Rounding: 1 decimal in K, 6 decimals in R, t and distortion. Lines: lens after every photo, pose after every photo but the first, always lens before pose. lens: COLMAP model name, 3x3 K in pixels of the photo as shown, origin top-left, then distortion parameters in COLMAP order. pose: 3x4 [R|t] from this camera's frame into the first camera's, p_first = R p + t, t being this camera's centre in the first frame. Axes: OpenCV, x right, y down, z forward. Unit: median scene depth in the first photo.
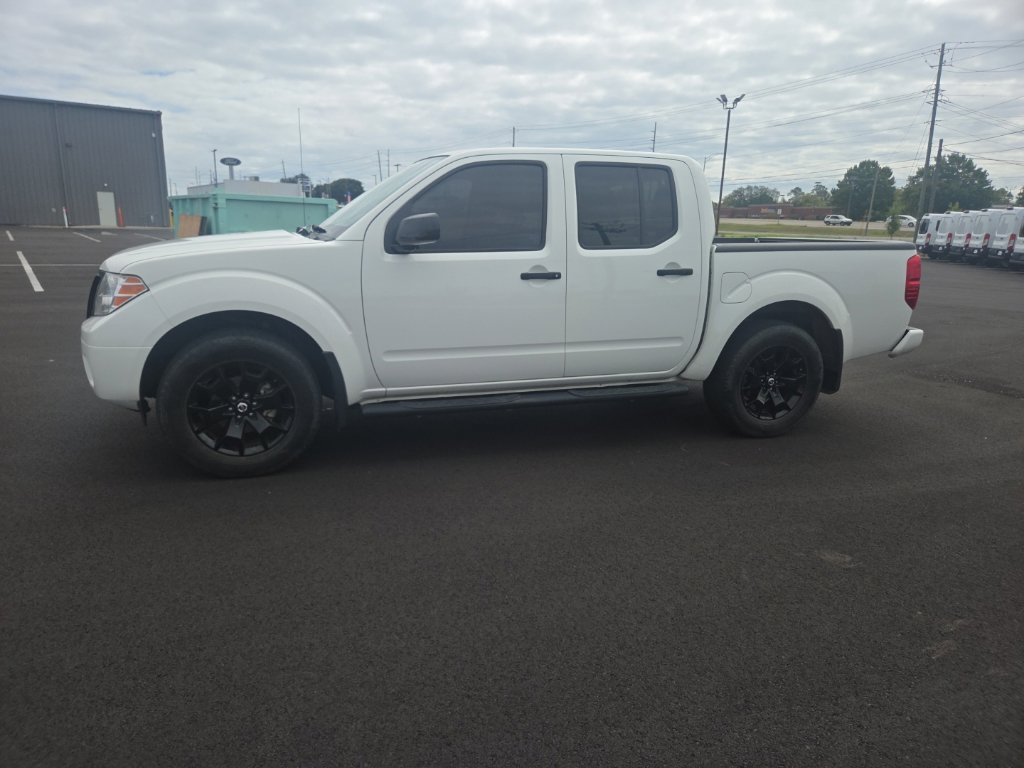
lens RADIAL K [[699.1, 0, 484.0], [0, 699.1, 386.8], [0, 0, 1]] dist [0.063882, -0.060527]
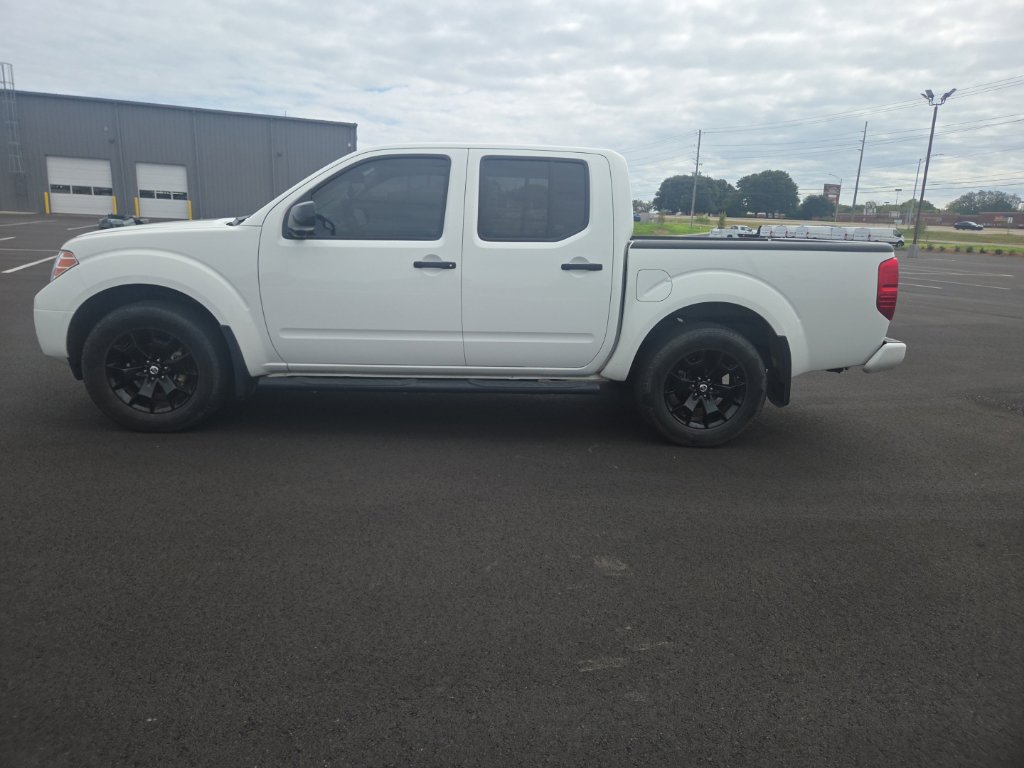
lens RADIAL K [[694.1, 0, 482.2], [0, 694.1, 367.3], [0, 0, 1]] dist [0.063247, -0.054632]
pose [[0.966117, 0.067110, -0.249227, 0.388763], [-0.074610, 0.996997, -0.020761, 0.007238], [0.247085, 0.038652, 0.968223, 0.031463]]
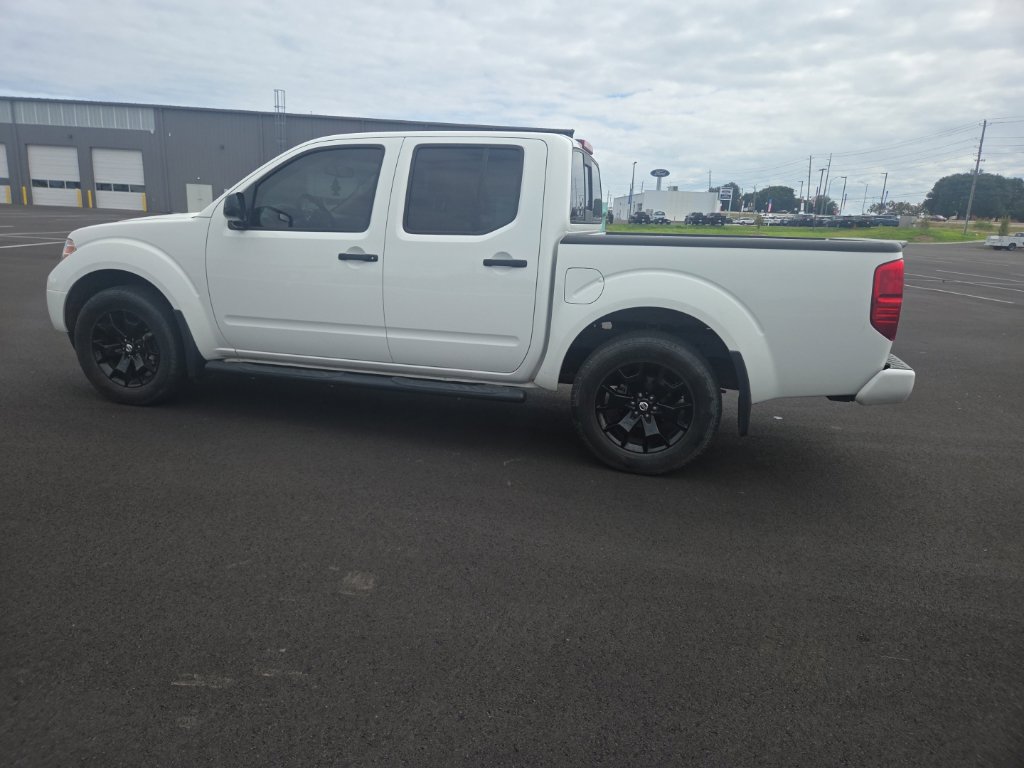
lens RADIAL K [[686.2, 0, 484.0], [0, 686.2, 378.2], [0, 0, 1]] dist [0.066658, -0.057418]
pose [[0.835378, 0.135584, -0.532691, 0.740662], [-0.146014, 0.989021, 0.022750, -0.033383], [0.529927, 0.058776, 0.846004, 0.250506]]
